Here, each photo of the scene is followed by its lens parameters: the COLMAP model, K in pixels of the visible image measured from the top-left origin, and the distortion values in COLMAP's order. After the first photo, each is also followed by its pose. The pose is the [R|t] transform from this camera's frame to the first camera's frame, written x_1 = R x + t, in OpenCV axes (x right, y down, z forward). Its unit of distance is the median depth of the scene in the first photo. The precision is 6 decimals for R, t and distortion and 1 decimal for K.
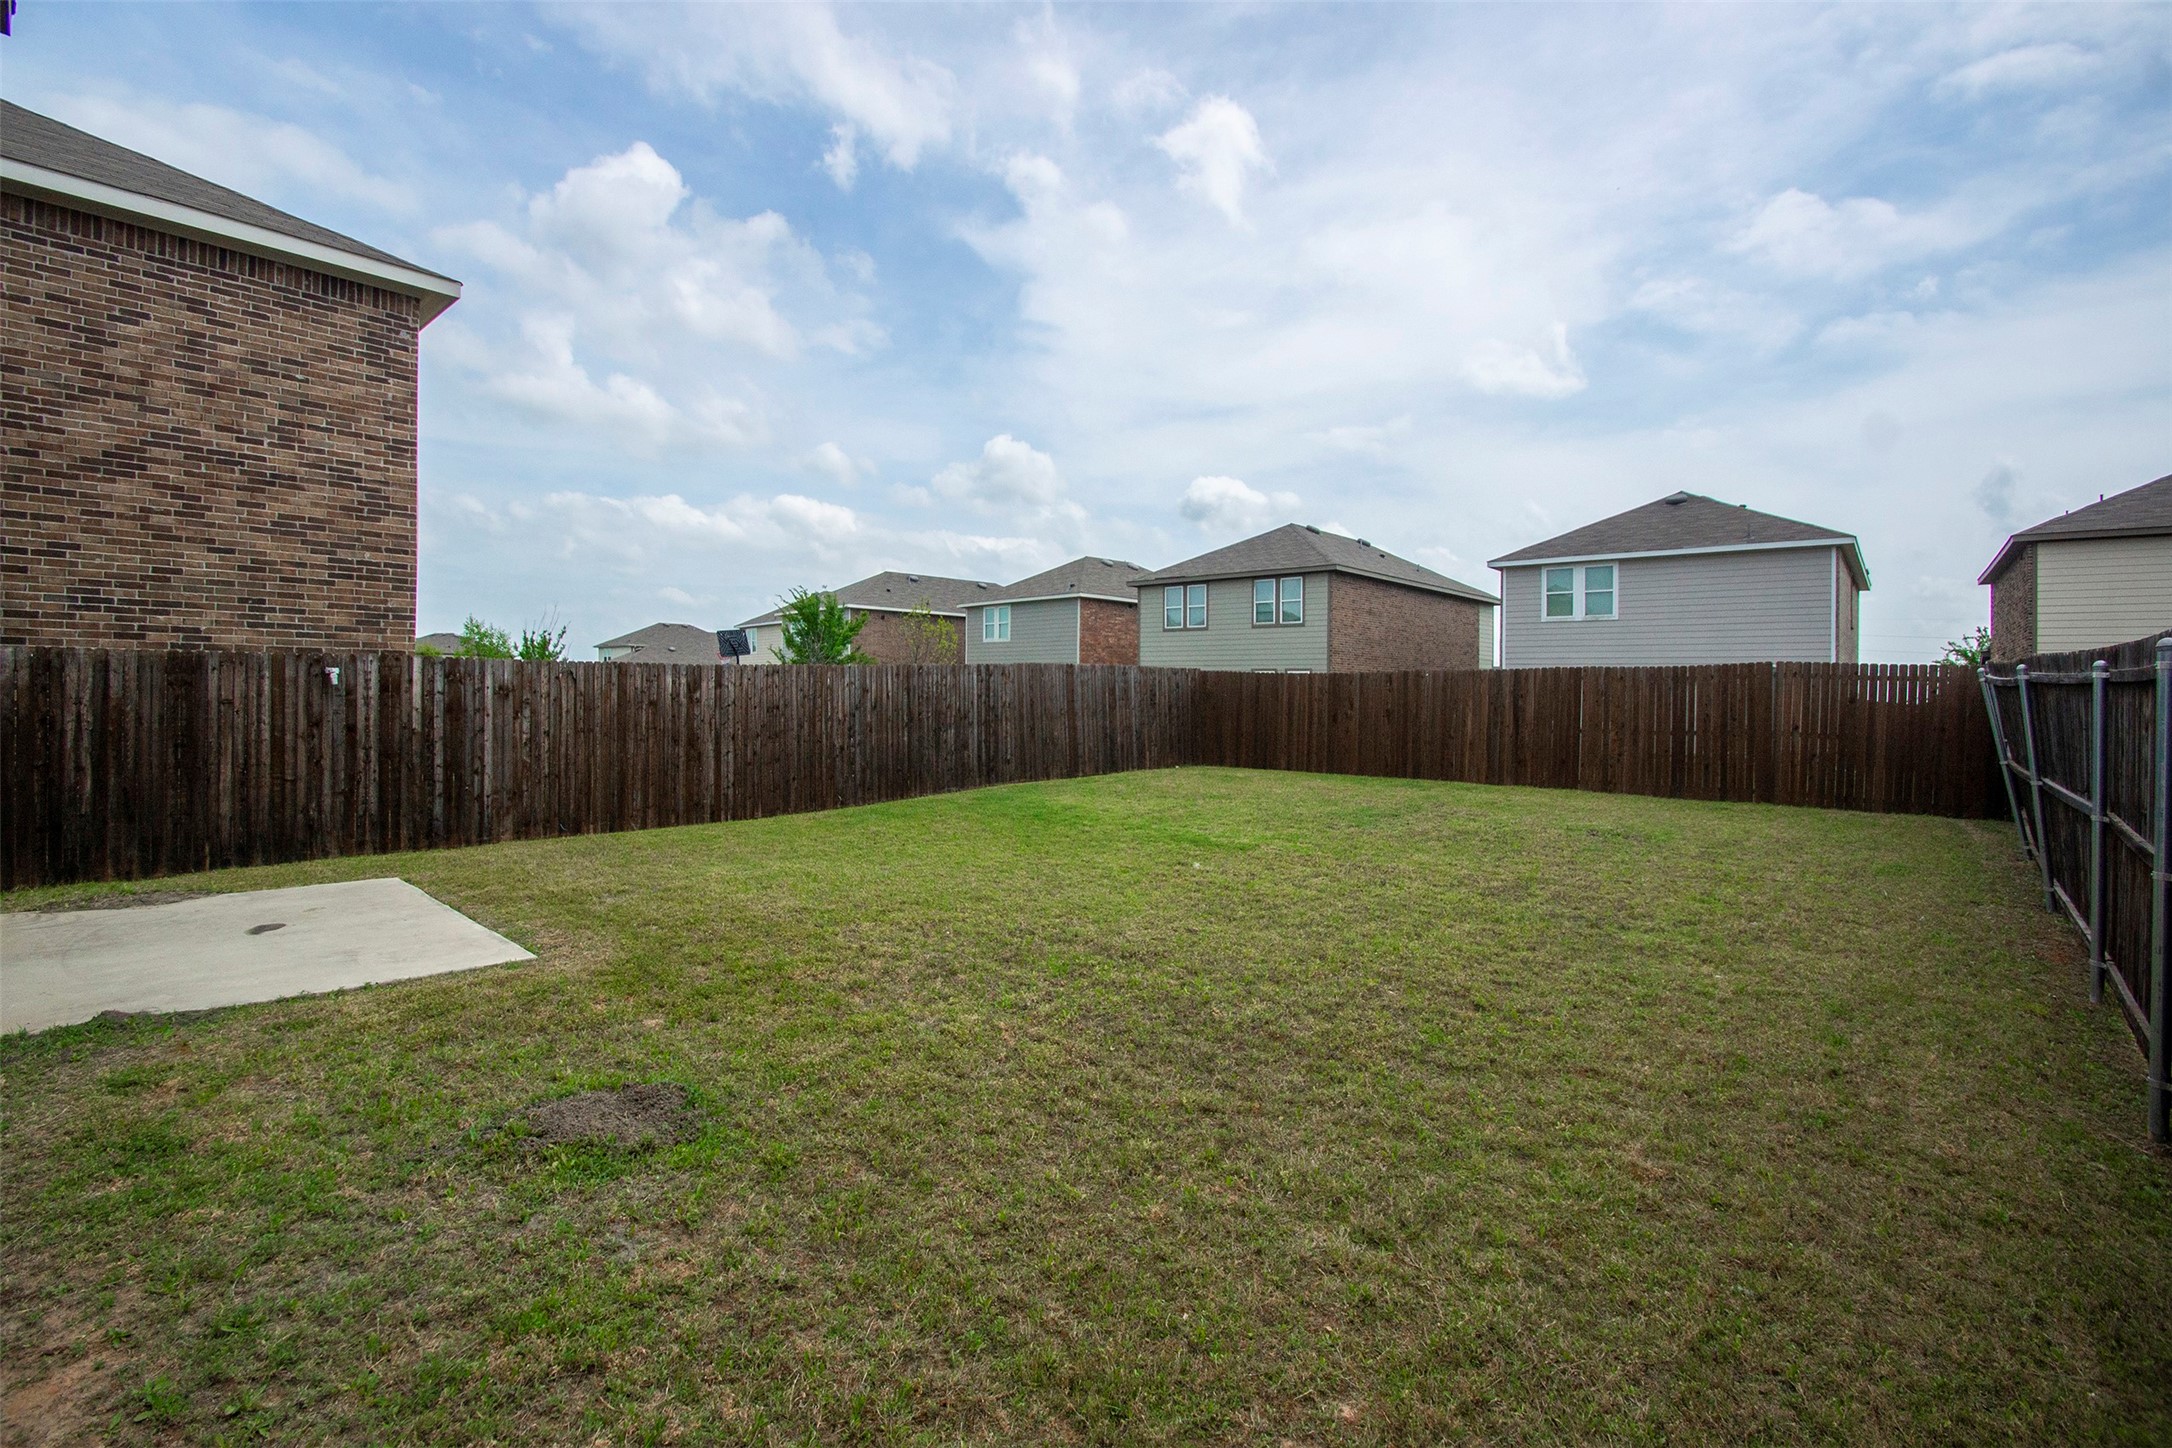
lens RADIAL K [[984.7, 0, 1105.4], [0, 984.7, 711.4], [0, 0, 1]] dist [-0.005333, -0.001778]
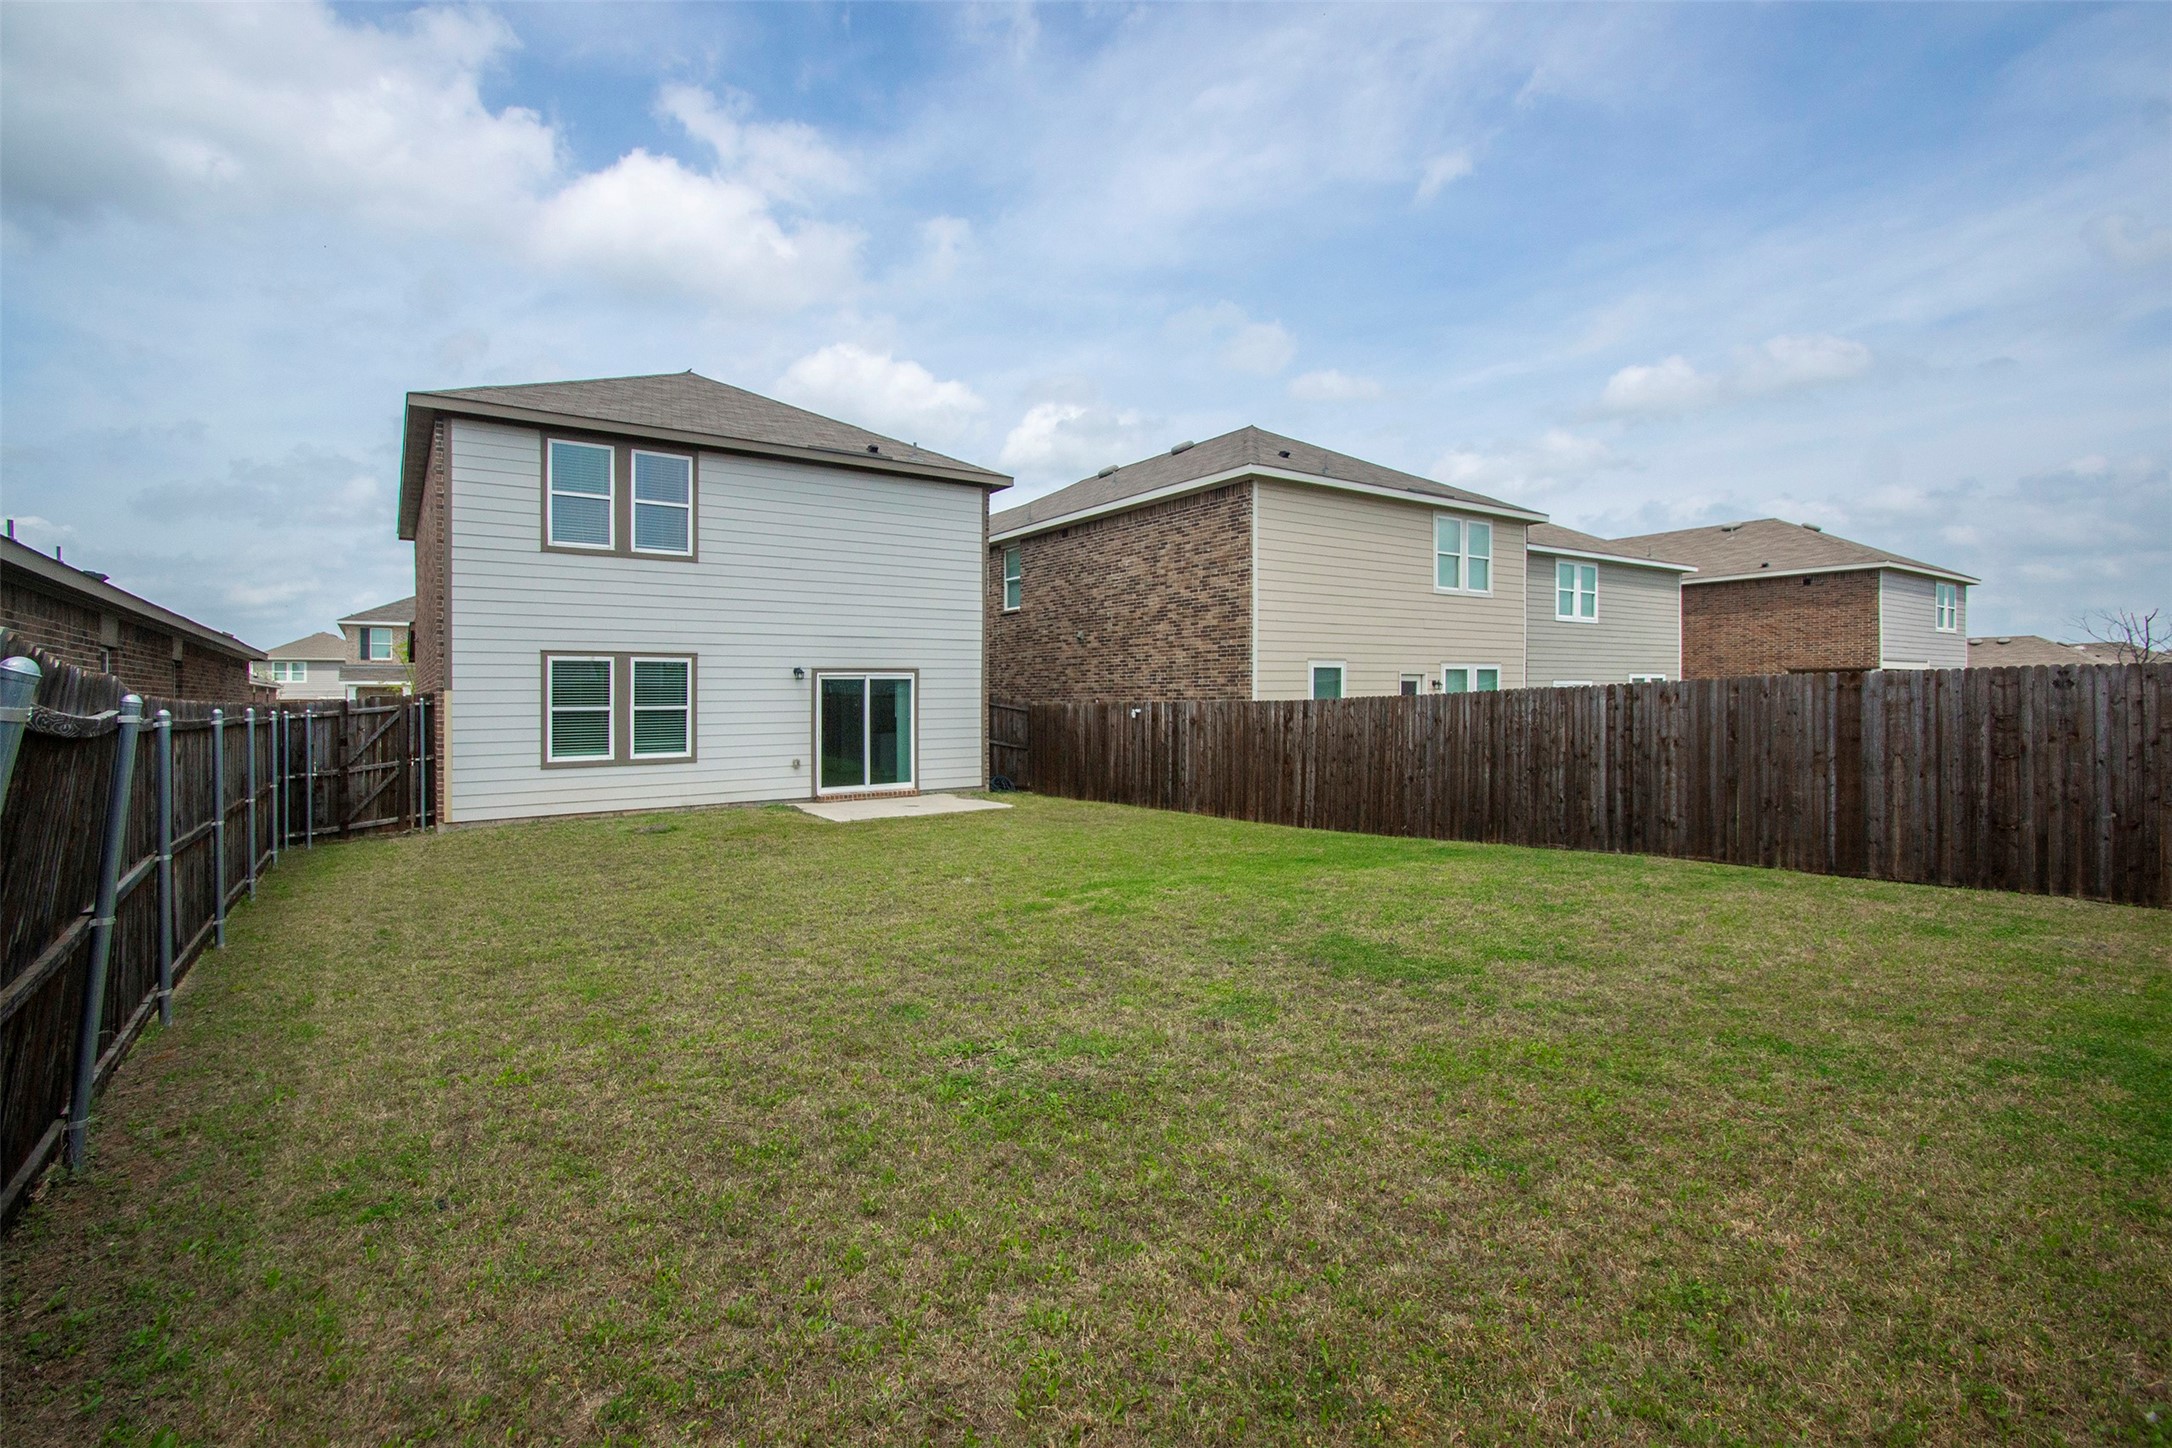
lens RADIAL K [[984.7, 0, 1077.4], [0, 984.7, 714.1], [0, 0, 1]] dist [-0.005333, -0.001778]
pose [[-0.231848, 0.001903, -0.972750, 0.905700], [-0.010354, 0.999937, 0.004424, -0.033402], [0.972697, 0.011098, -0.231813, 1.040205]]
